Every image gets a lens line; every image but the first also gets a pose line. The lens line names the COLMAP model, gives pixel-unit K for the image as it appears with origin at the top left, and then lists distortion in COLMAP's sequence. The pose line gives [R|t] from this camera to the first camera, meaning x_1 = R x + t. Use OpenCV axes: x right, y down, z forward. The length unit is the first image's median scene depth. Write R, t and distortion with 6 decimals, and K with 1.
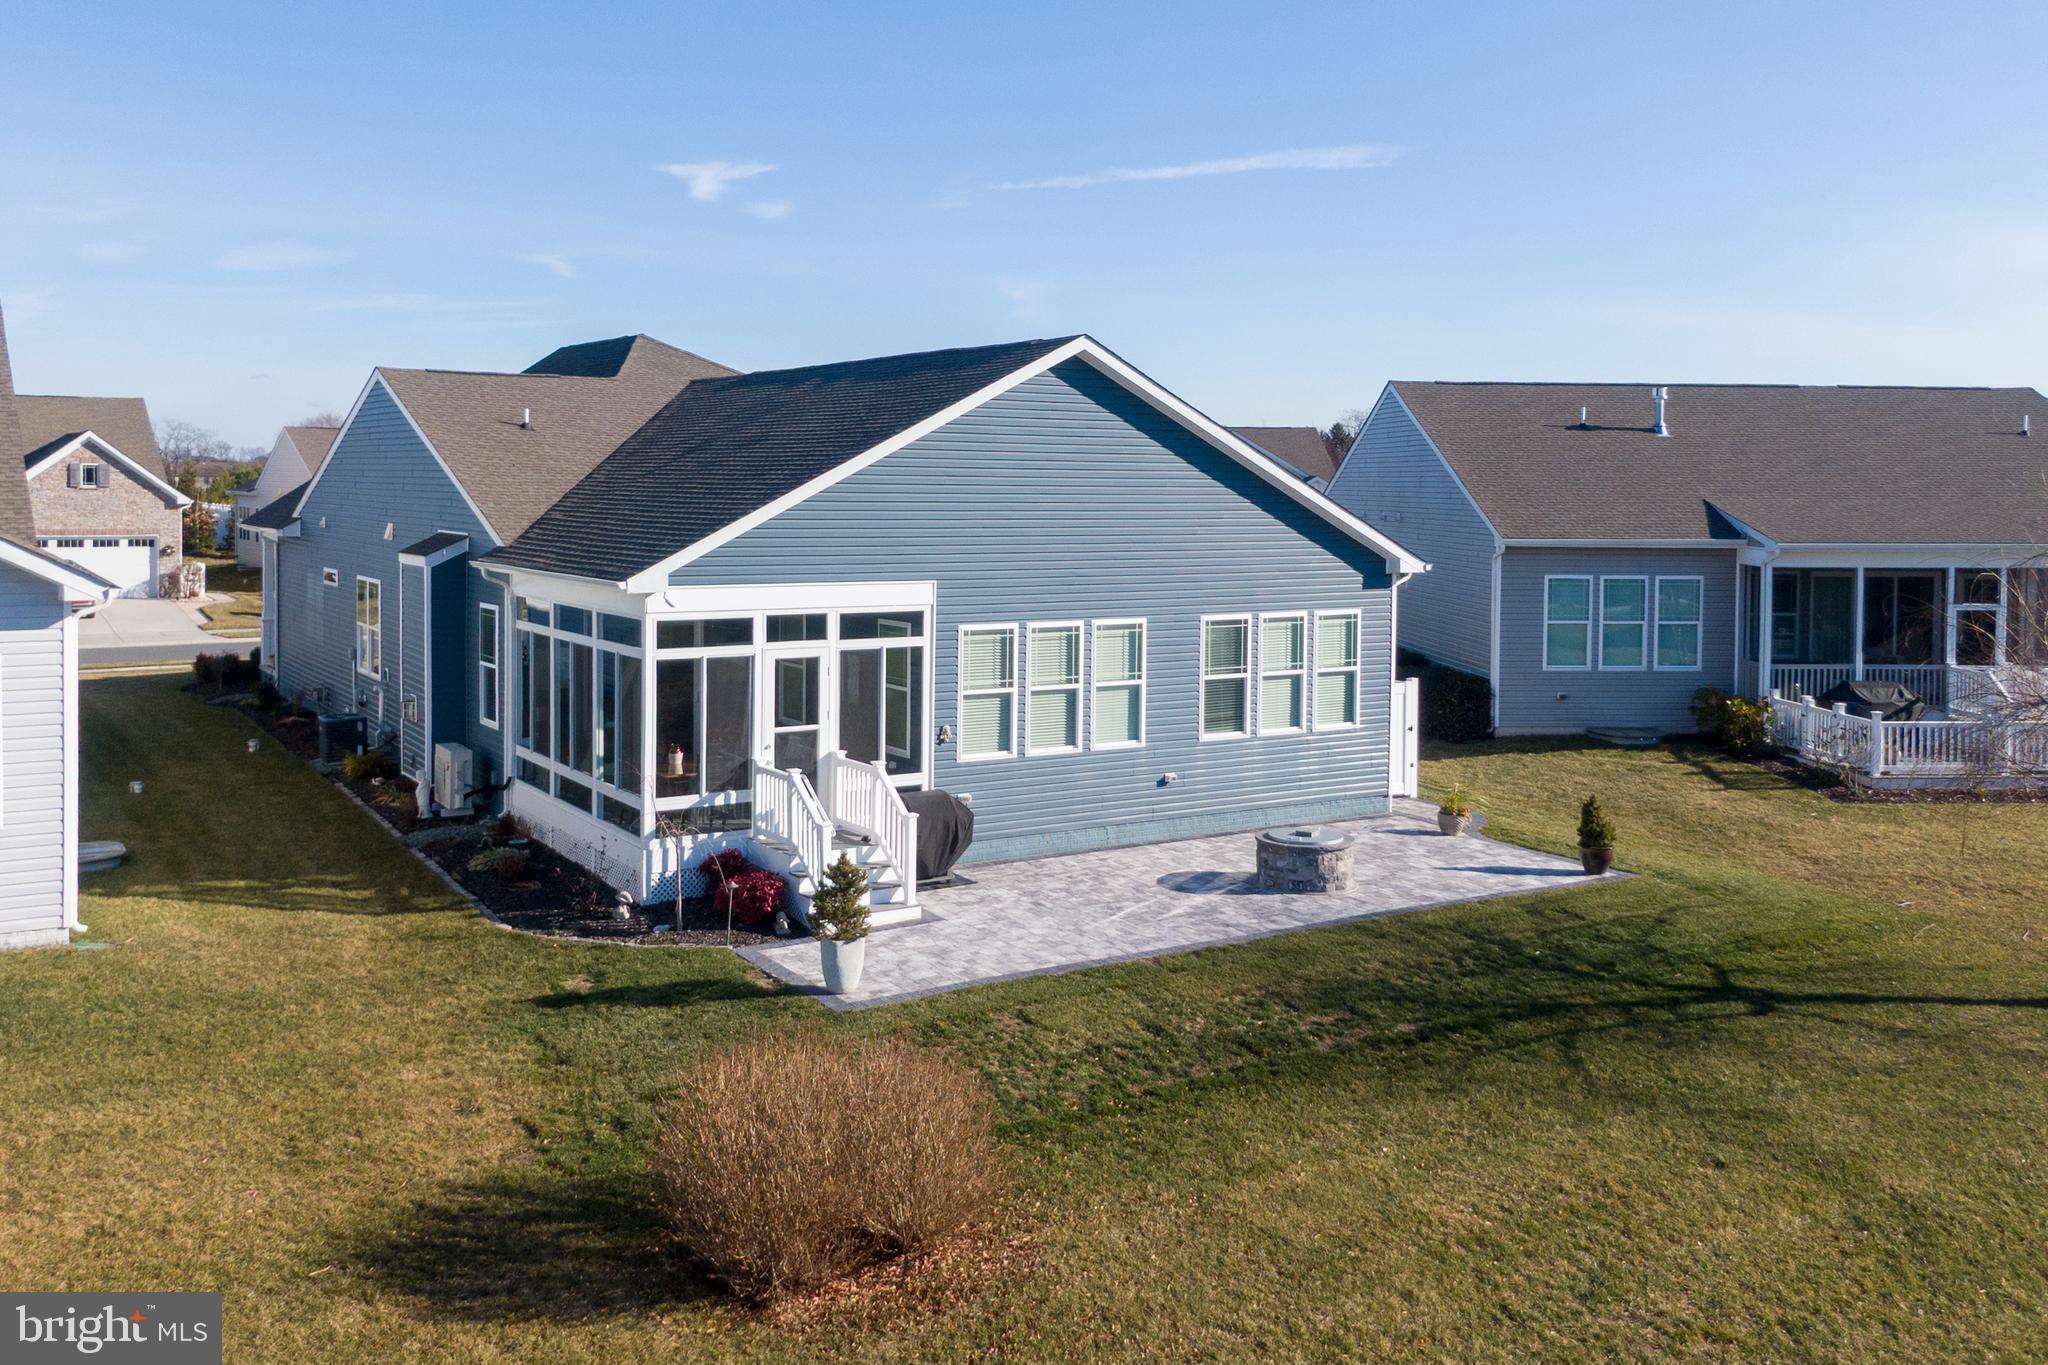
lens RADIAL K [[1781.6, 0, 992.6], [0, 1781.6, 614.8], [0, 0, 1]] dist [0.052886, -0.103293]
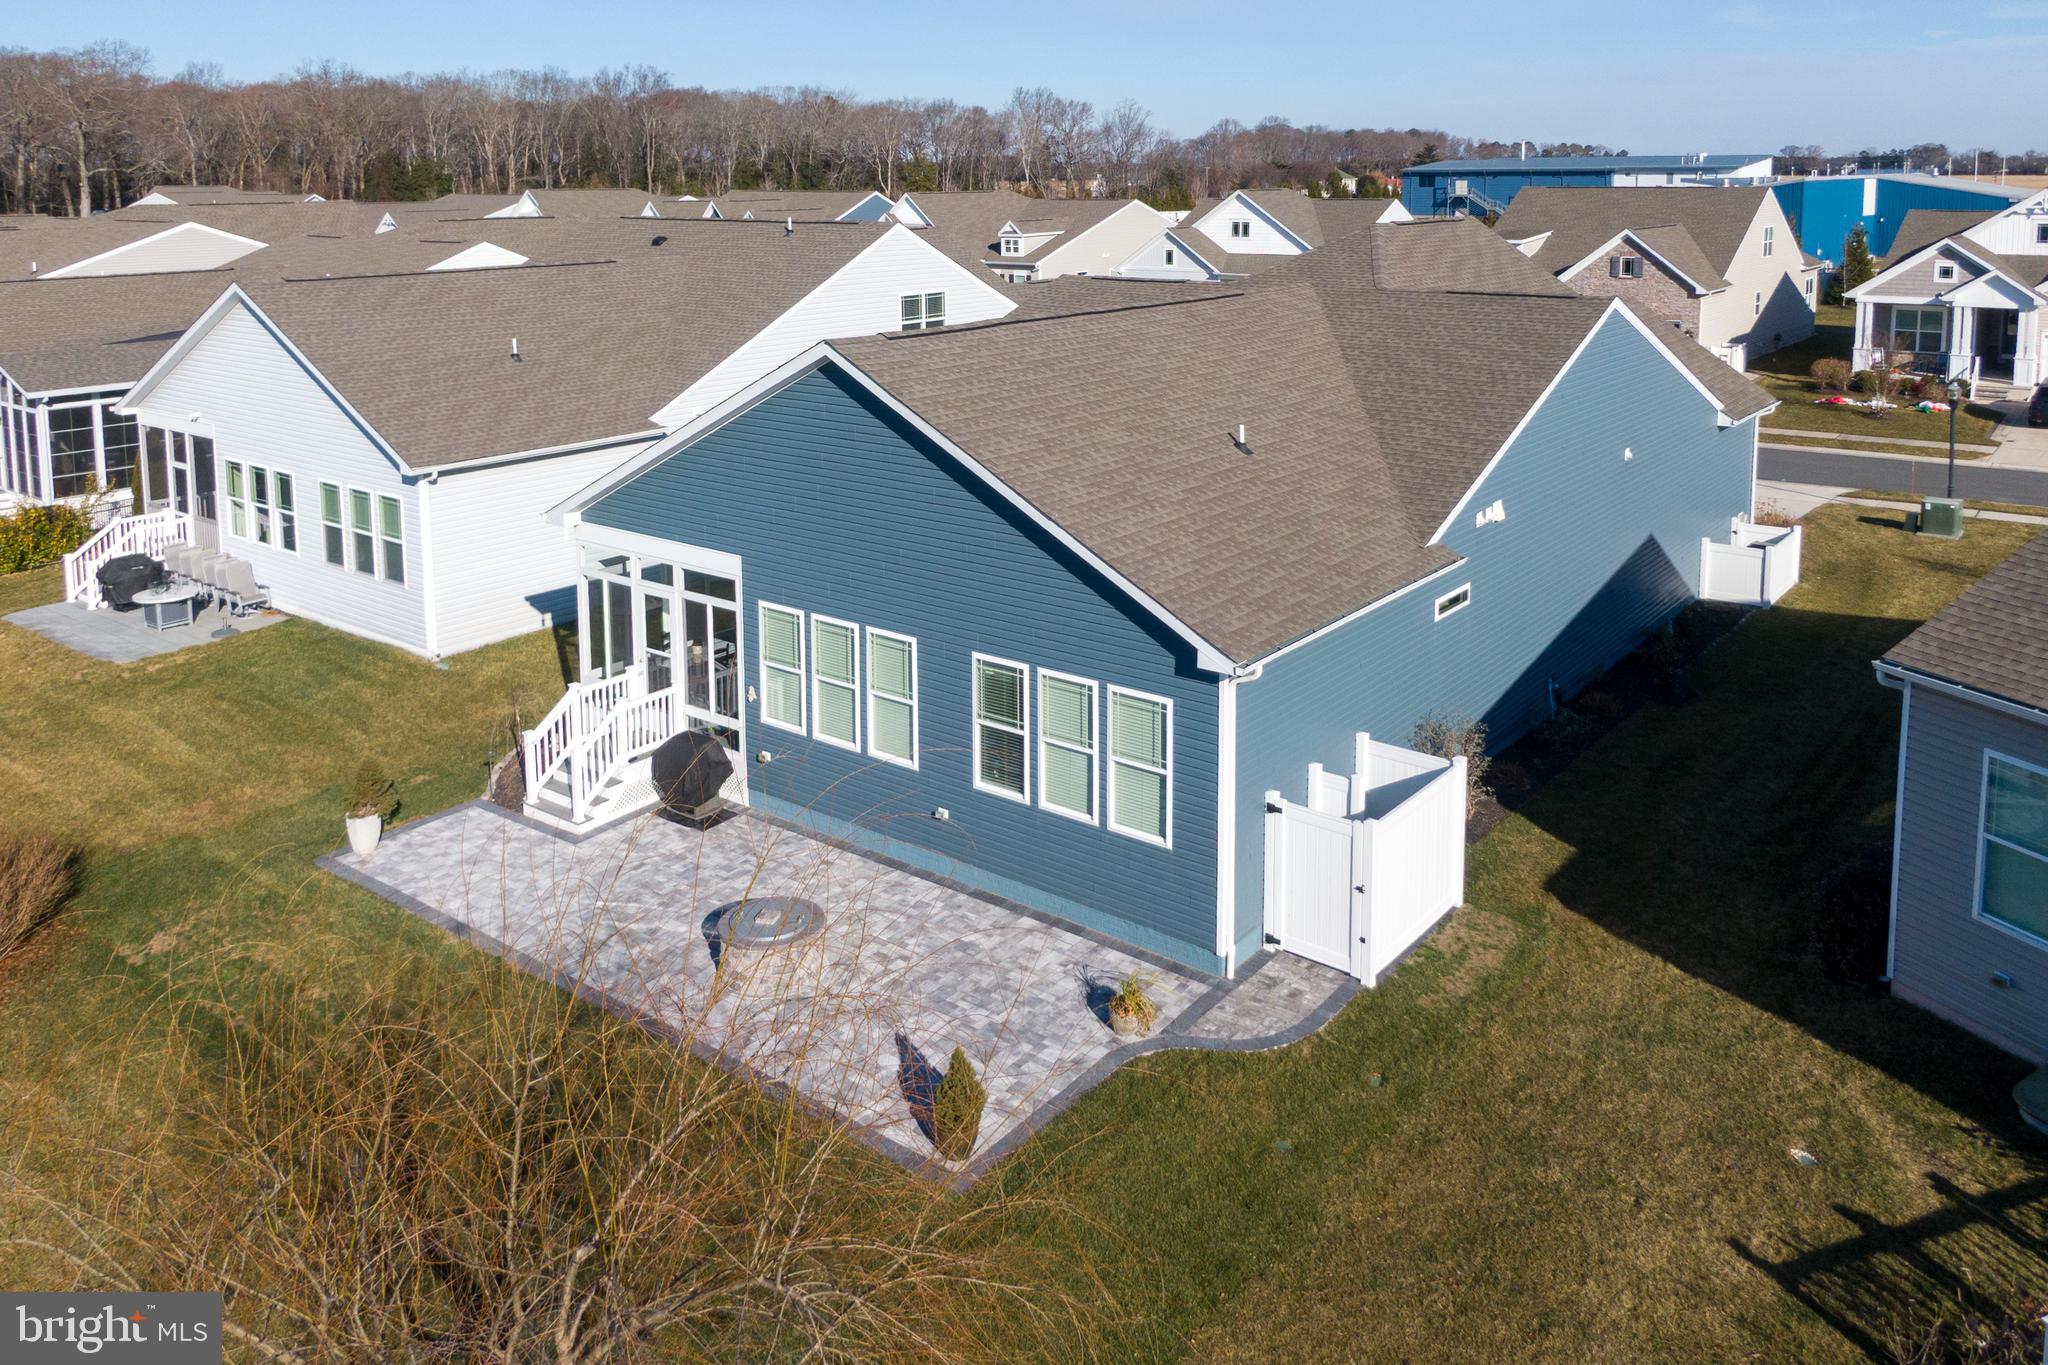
lens RADIAL K [[1538.3, 0, 1033.5], [0, 1538.3, 485.3], [0, 0, 1]] dist [0.051201, -0.074109]
pose [[0.334578, 0.172429, -0.926459, 0.949334], [-0.055711, 0.985017, 0.163208, -0.239691], [0.940720, -0.002992, 0.339171, 0.889543]]
